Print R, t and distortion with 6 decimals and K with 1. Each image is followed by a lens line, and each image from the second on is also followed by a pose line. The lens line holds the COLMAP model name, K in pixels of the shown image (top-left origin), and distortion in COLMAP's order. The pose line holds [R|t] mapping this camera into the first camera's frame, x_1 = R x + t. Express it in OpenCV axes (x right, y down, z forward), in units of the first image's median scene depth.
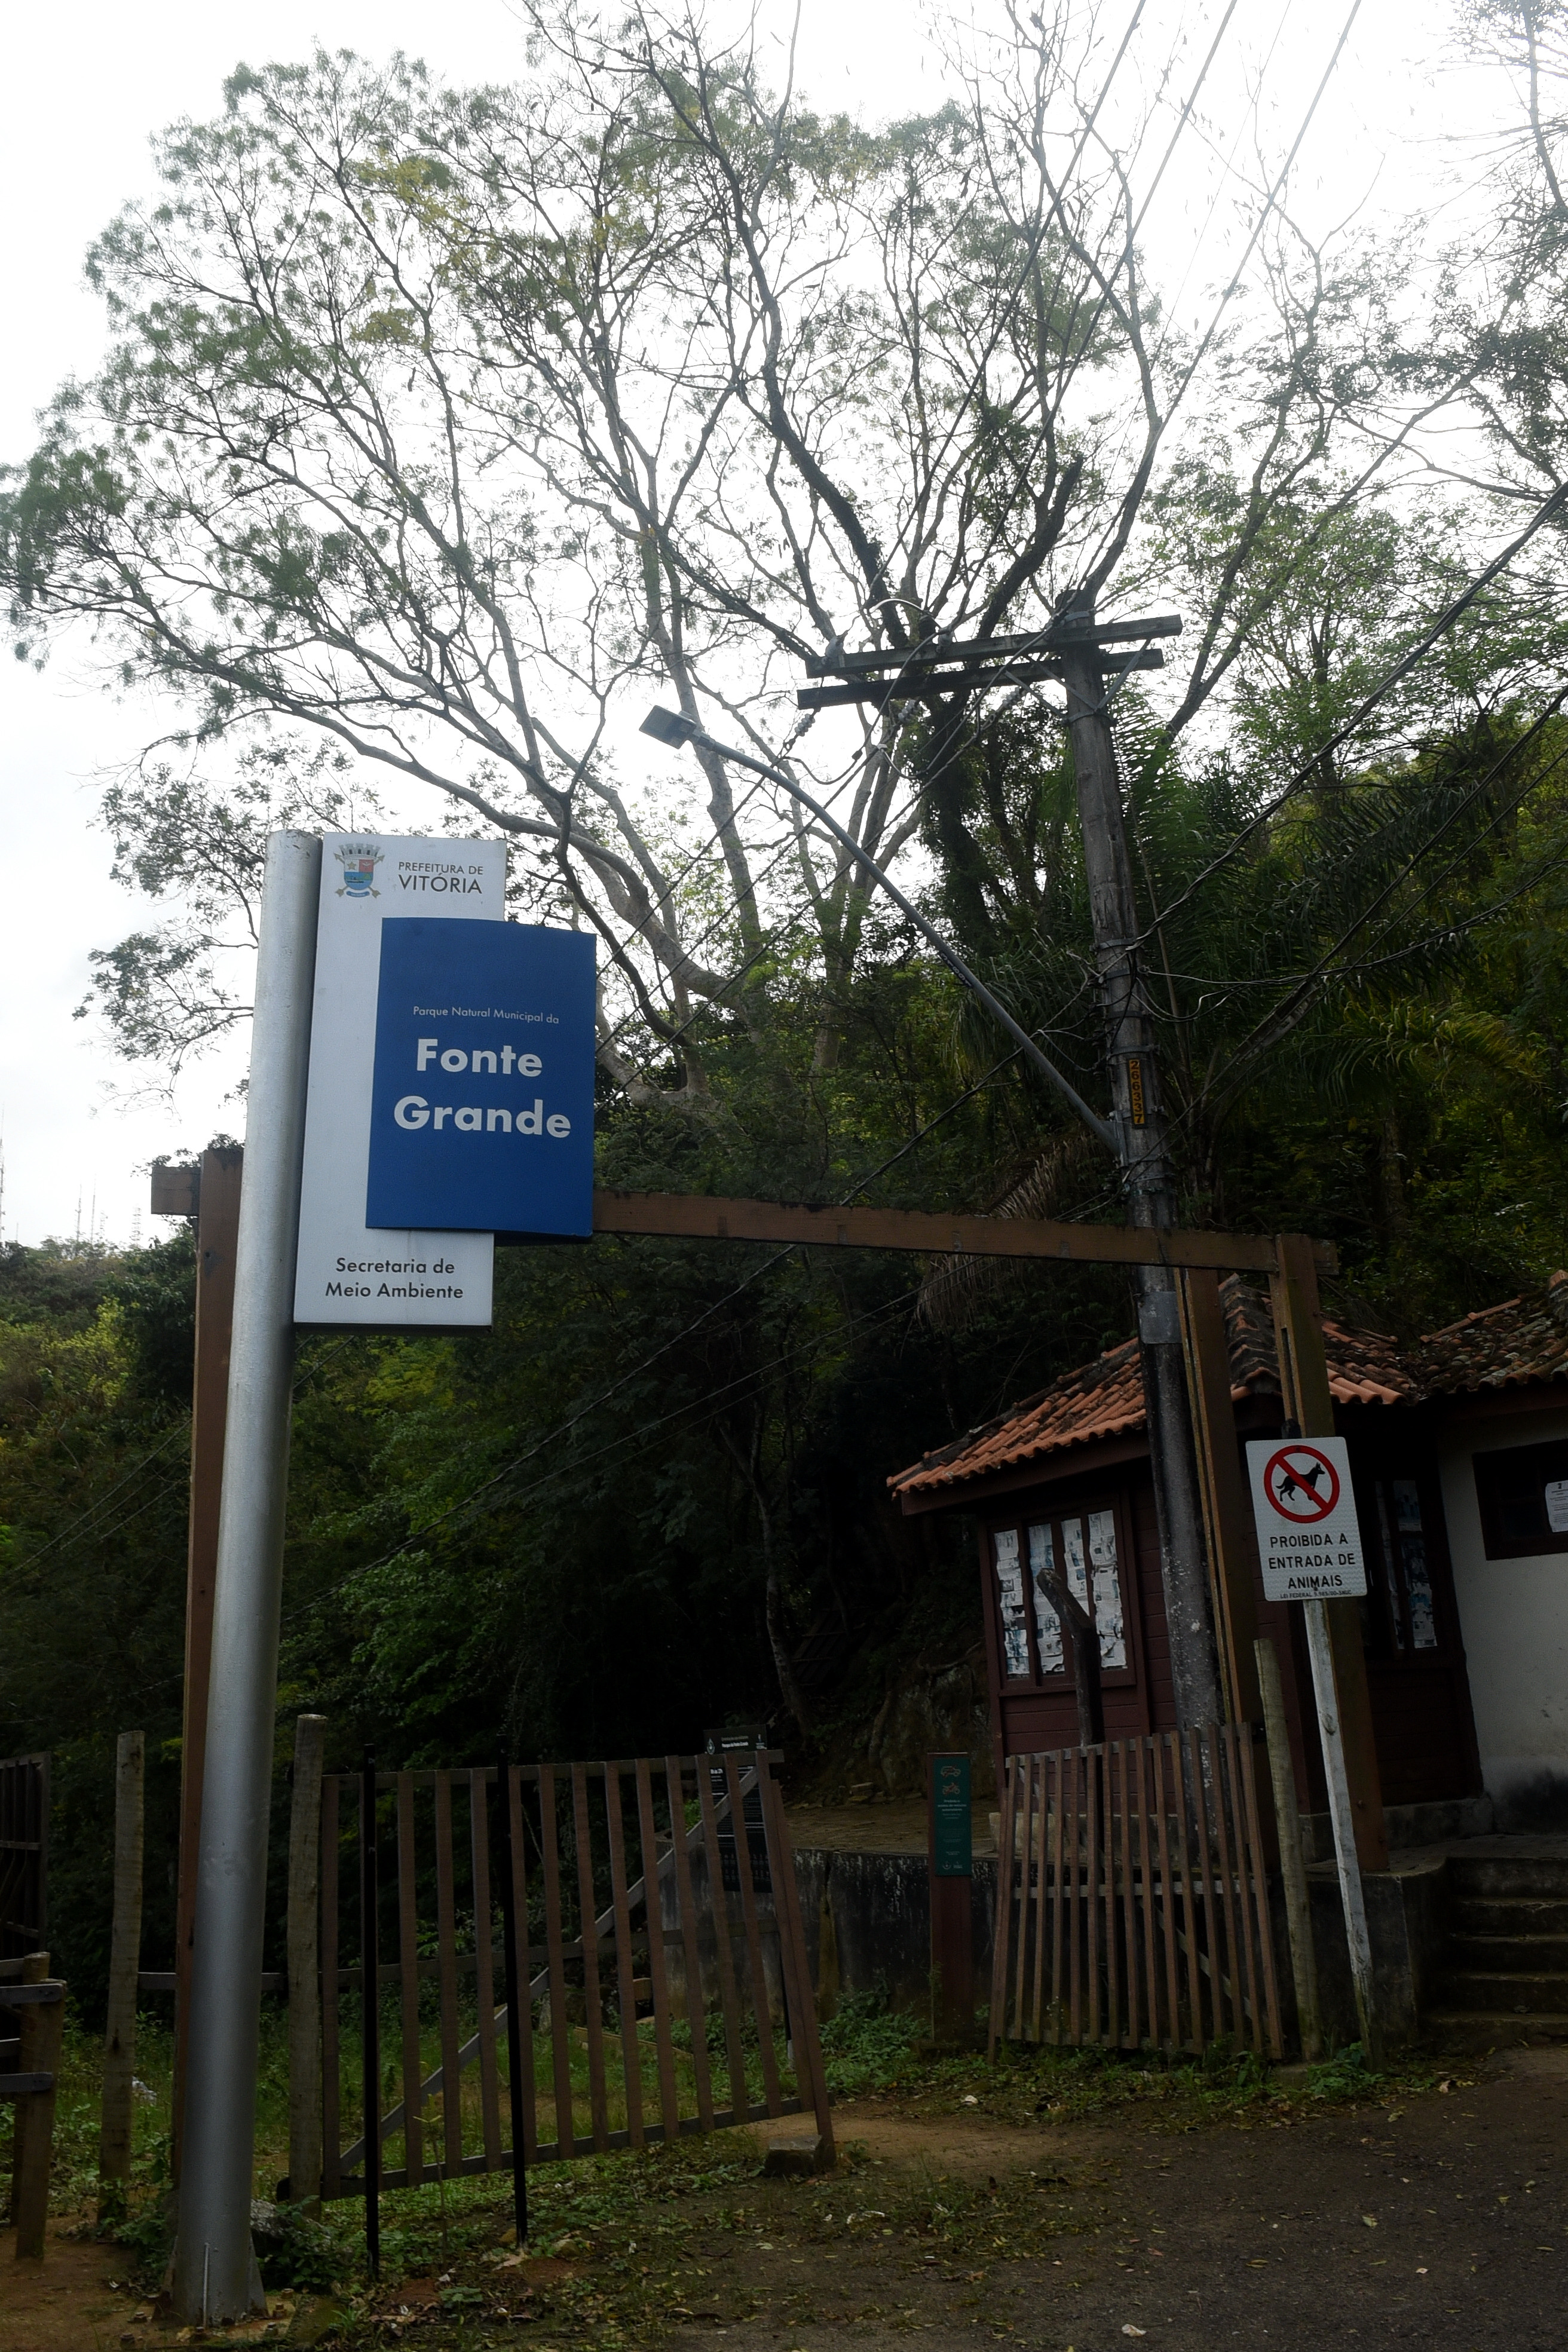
lens RADIAL K [[1937.8, 0, 784.5], [0, 1937.8, 1178.3], [0, 0, 1]] dist [0.003621, -0.040526]
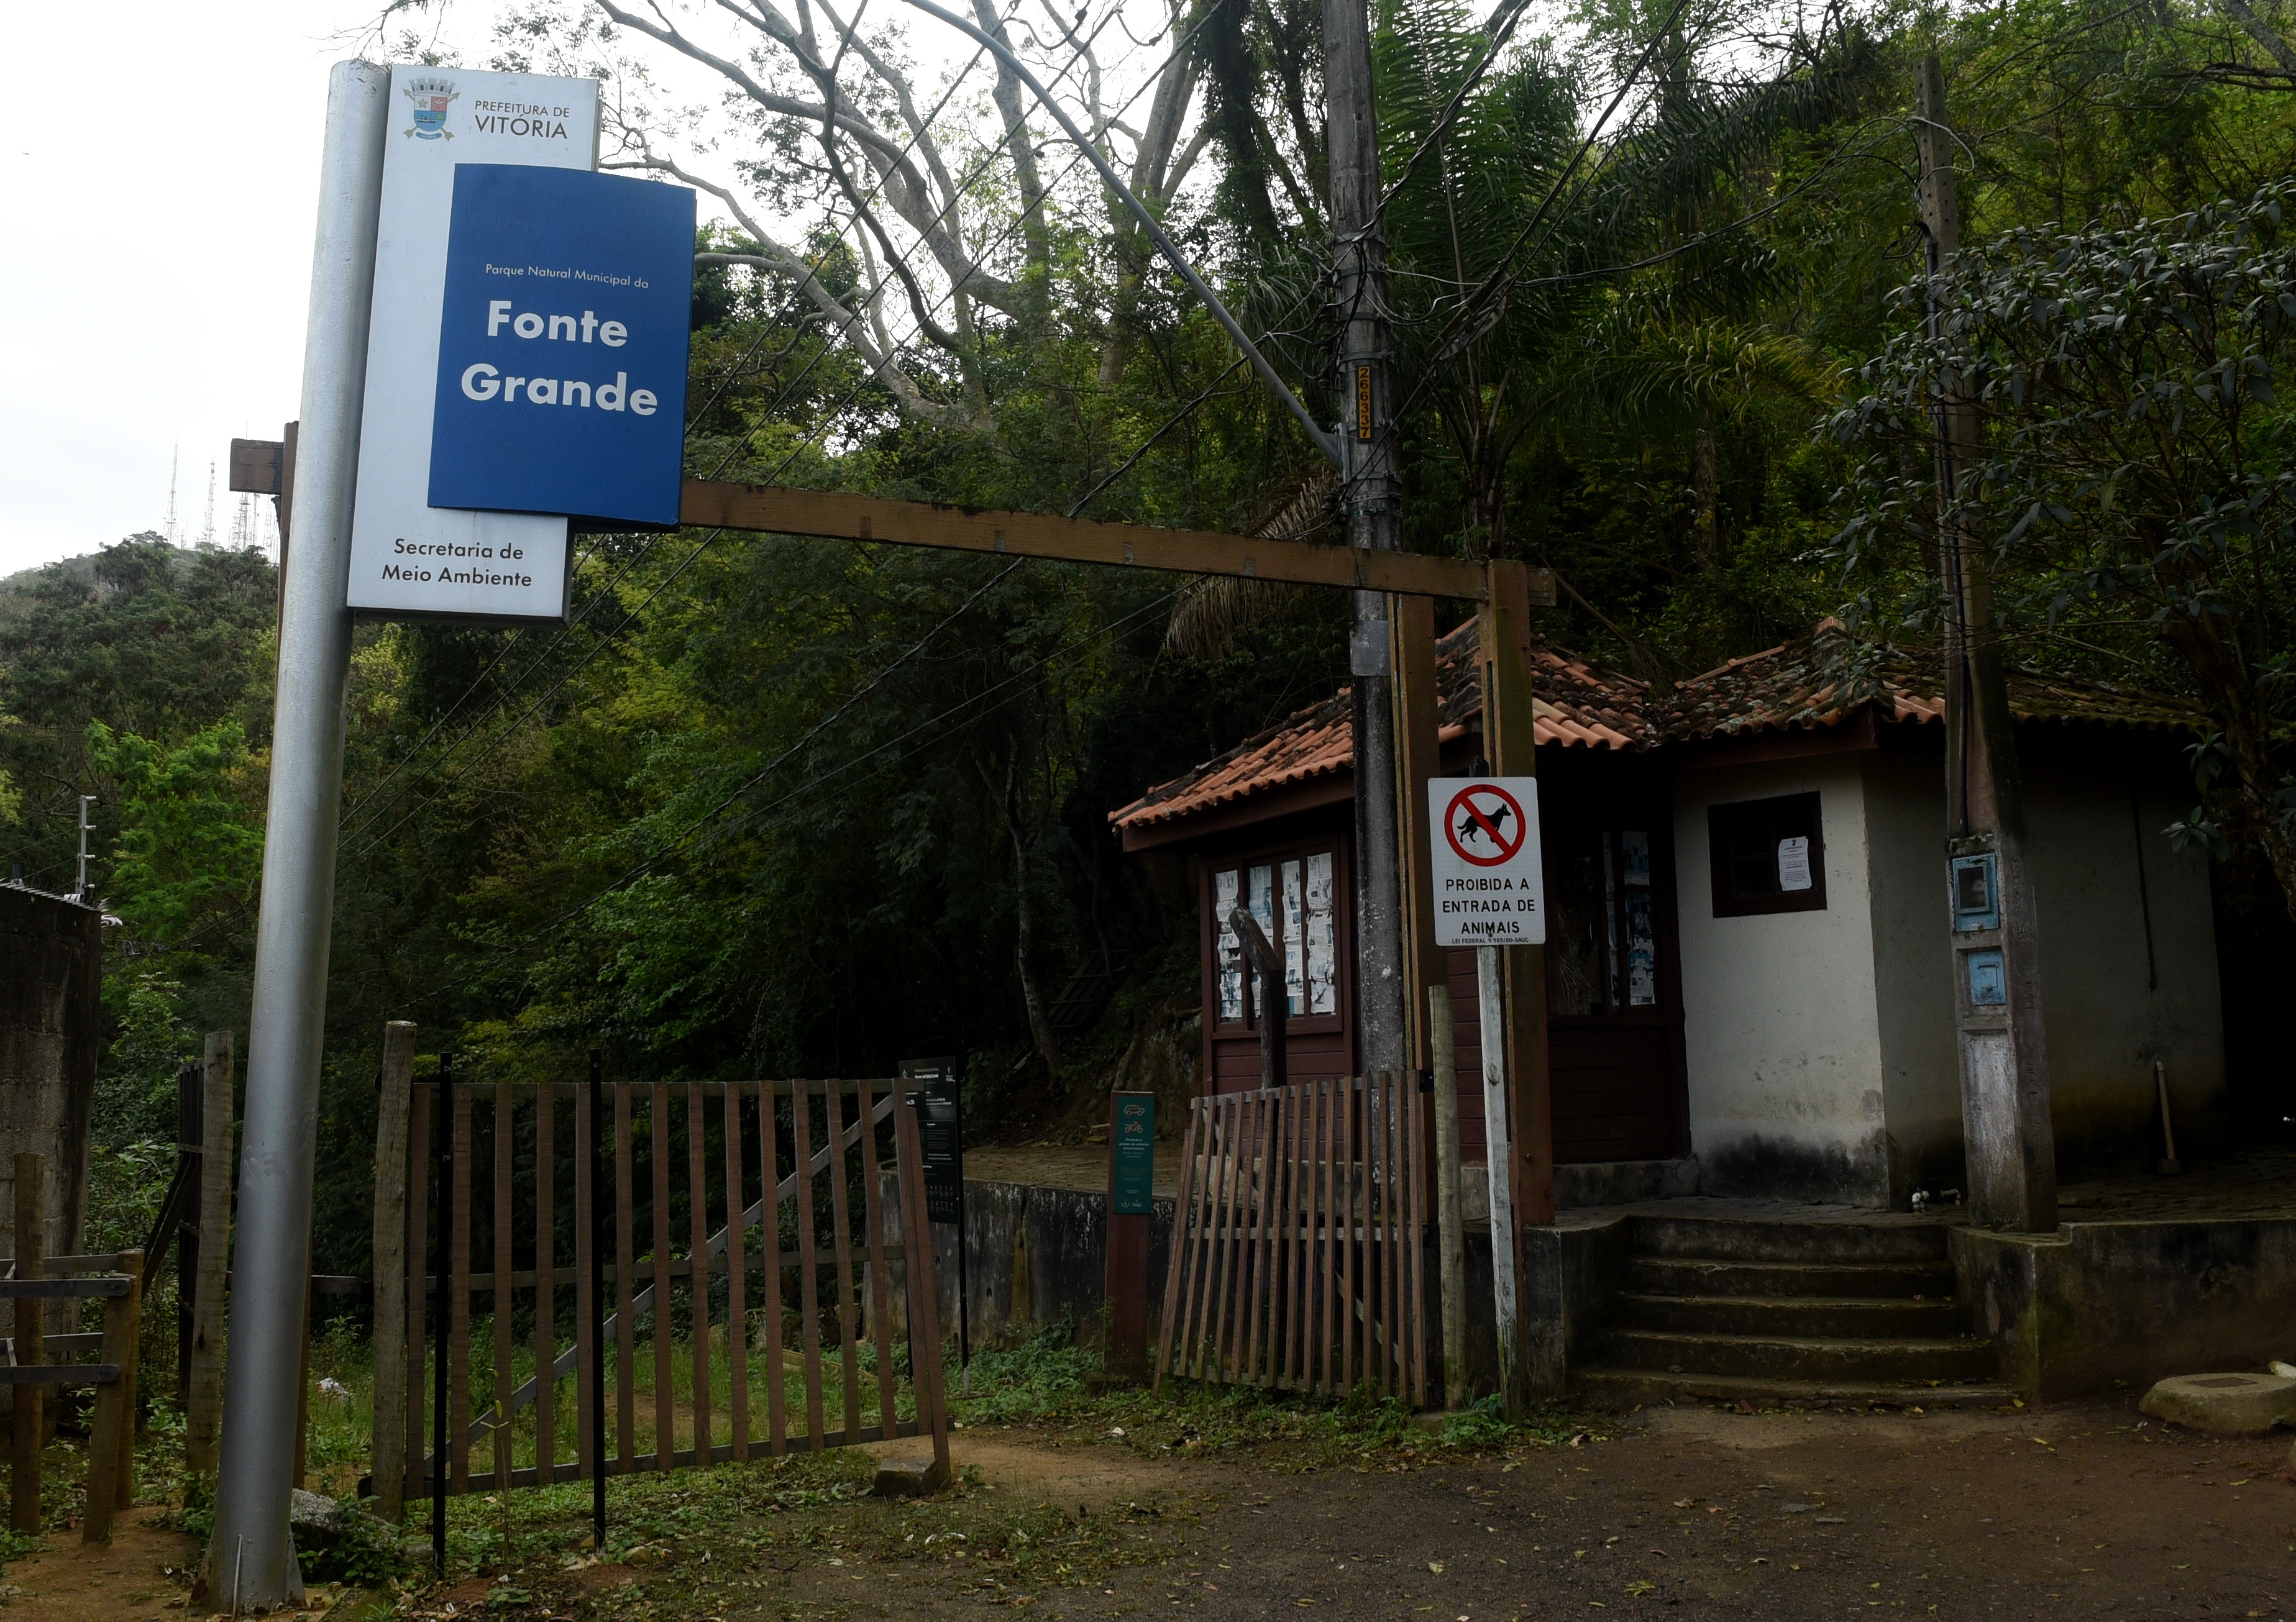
lens RADIAL K [[1981.3, 0, 1148.3], [0, 1981.3, 809.2], [0, 0, 1]] dist [-0.007629, -0.007653]
pose [[0.999099, 0.035384, -0.023415, 0.115964], [-0.031746, 0.989531, 0.140785, 0.018488], [0.028151, -0.139915, 0.989763, 0.043269]]
